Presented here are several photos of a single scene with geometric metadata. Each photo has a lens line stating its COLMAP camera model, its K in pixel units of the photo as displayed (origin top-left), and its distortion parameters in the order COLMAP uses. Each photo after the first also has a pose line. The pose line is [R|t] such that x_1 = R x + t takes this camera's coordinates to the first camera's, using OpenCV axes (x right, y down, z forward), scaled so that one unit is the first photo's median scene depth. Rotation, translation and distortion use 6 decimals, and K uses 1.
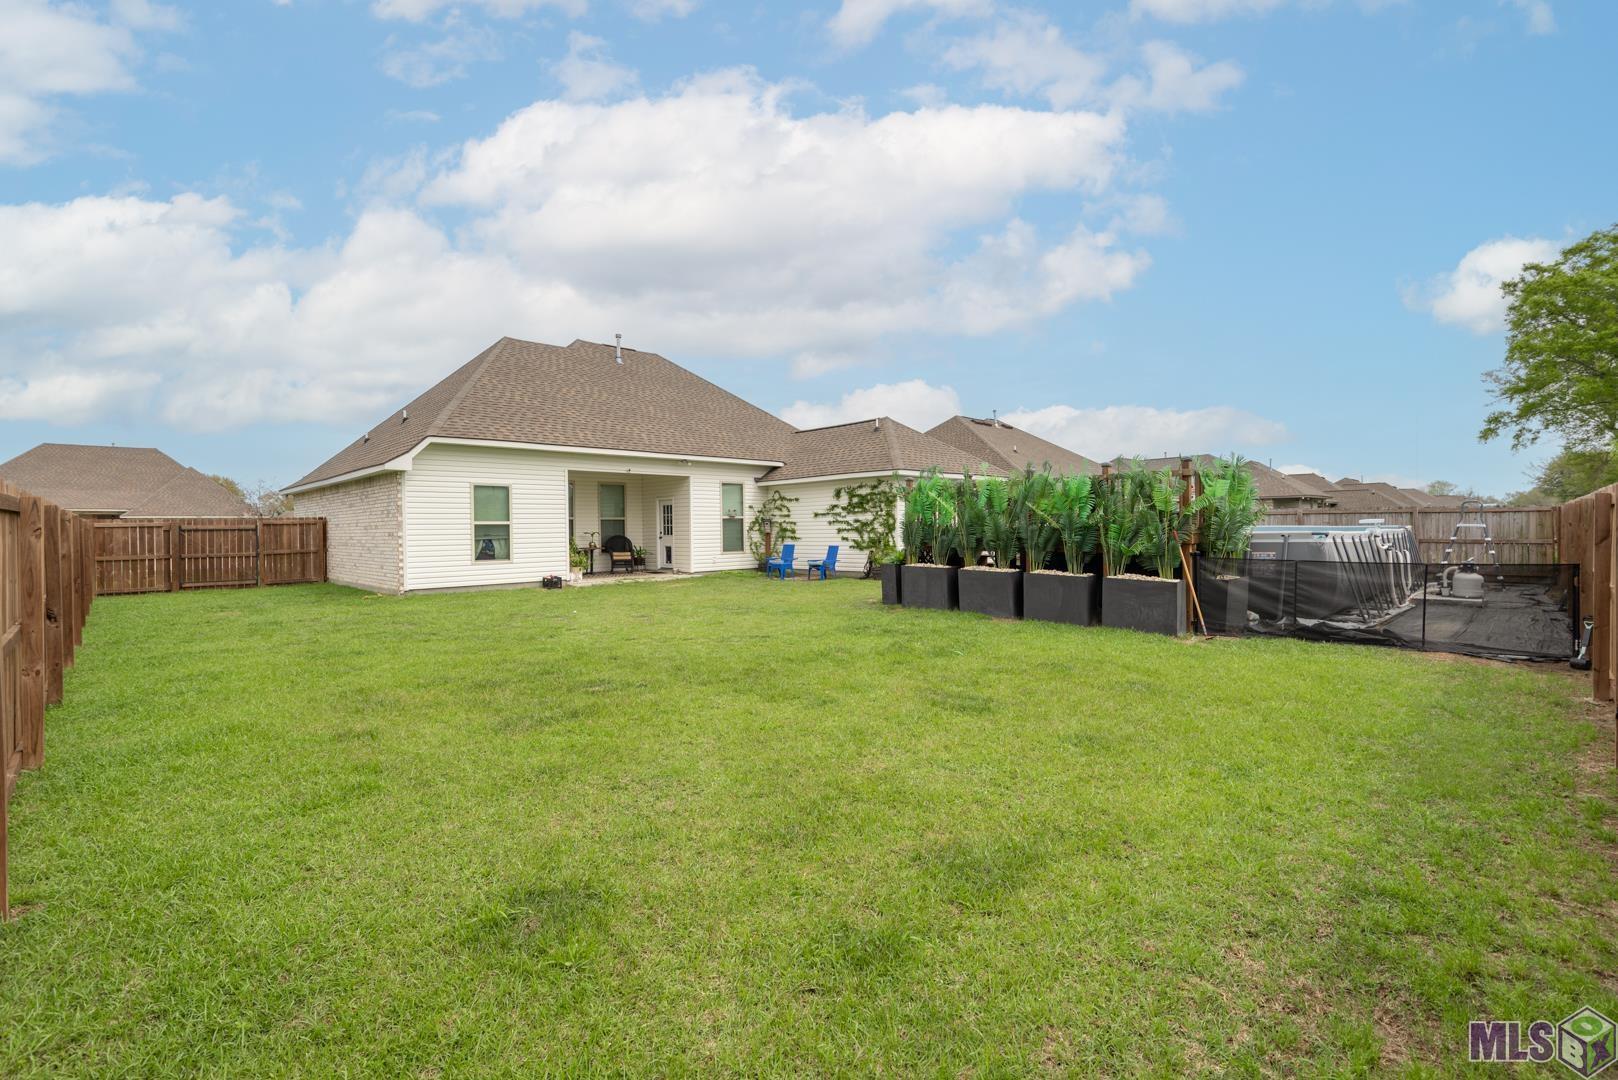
lens RADIAL K [[699.4, 0, 809.0], [0, 699.4, 540.0], [0, 0, 1]] dist [0.020667, -0.009984]
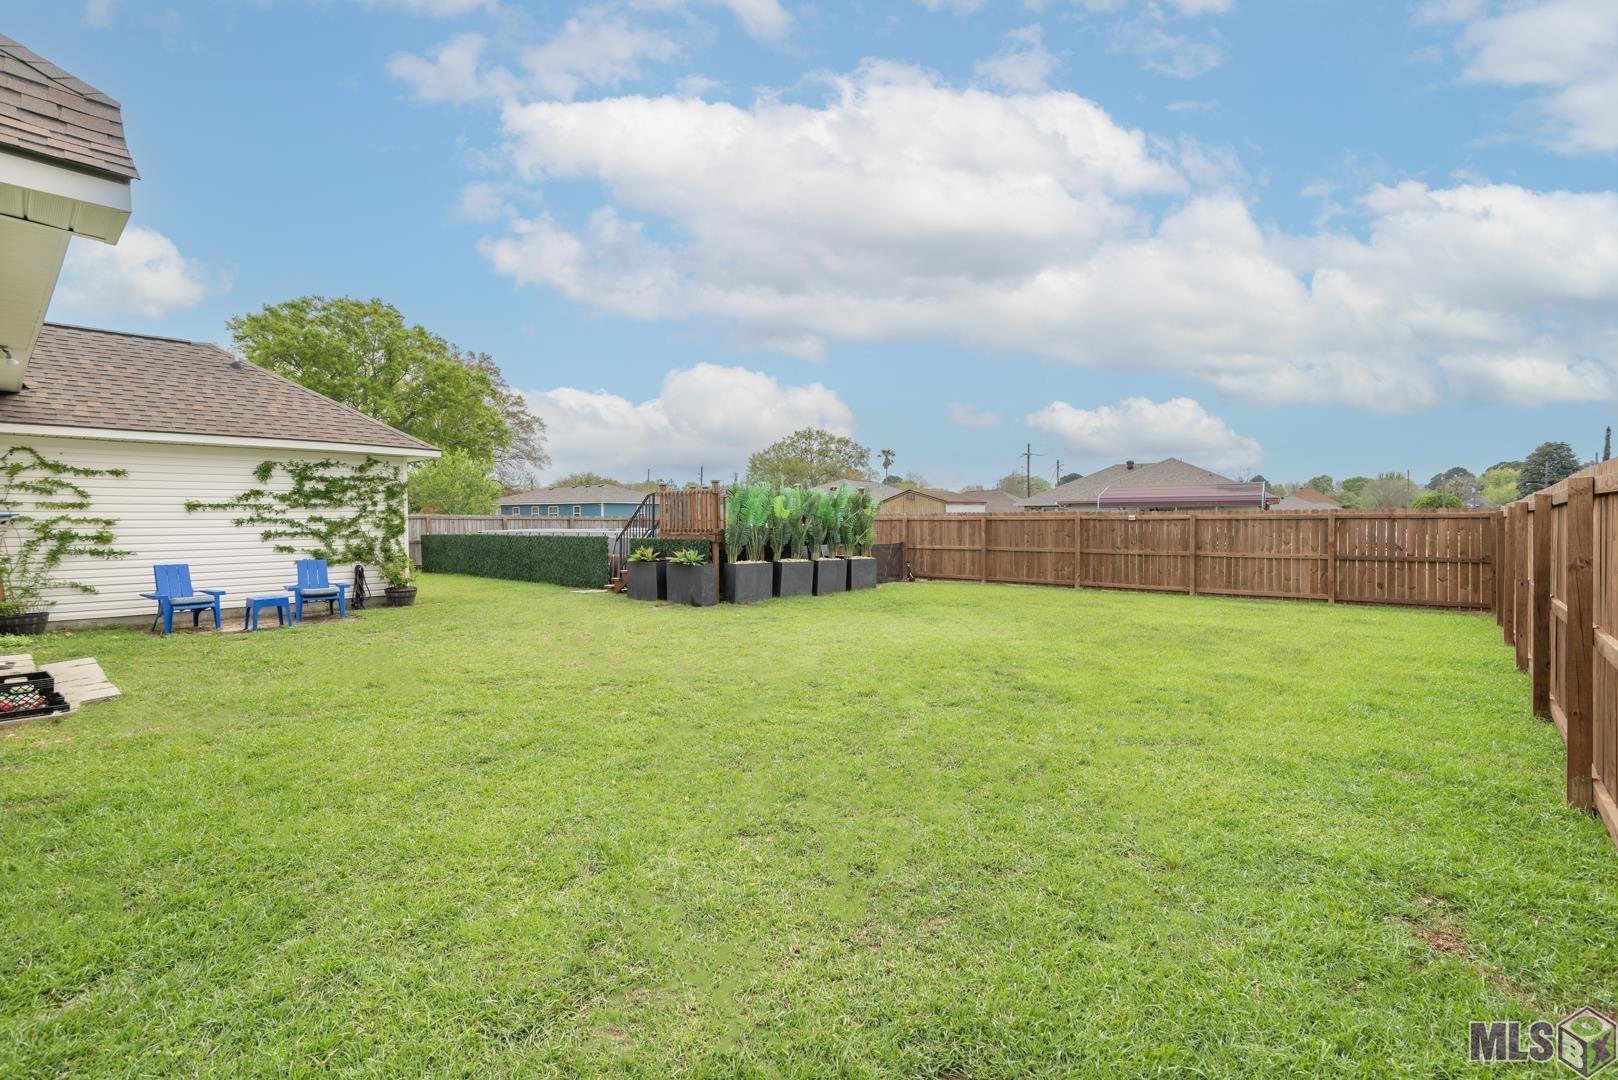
lens RADIAL K [[699.4, 0, 809.0], [0, 699.4, 540.0], [0, 0, 1]] dist [0.020667, -0.009984]
pose [[-0.068840, -0.015934, 0.997500, -0.571510], [0.023693, 0.999564, 0.017602, -0.009664], [-0.997346, 0.024845, -0.068433, 0.599830]]
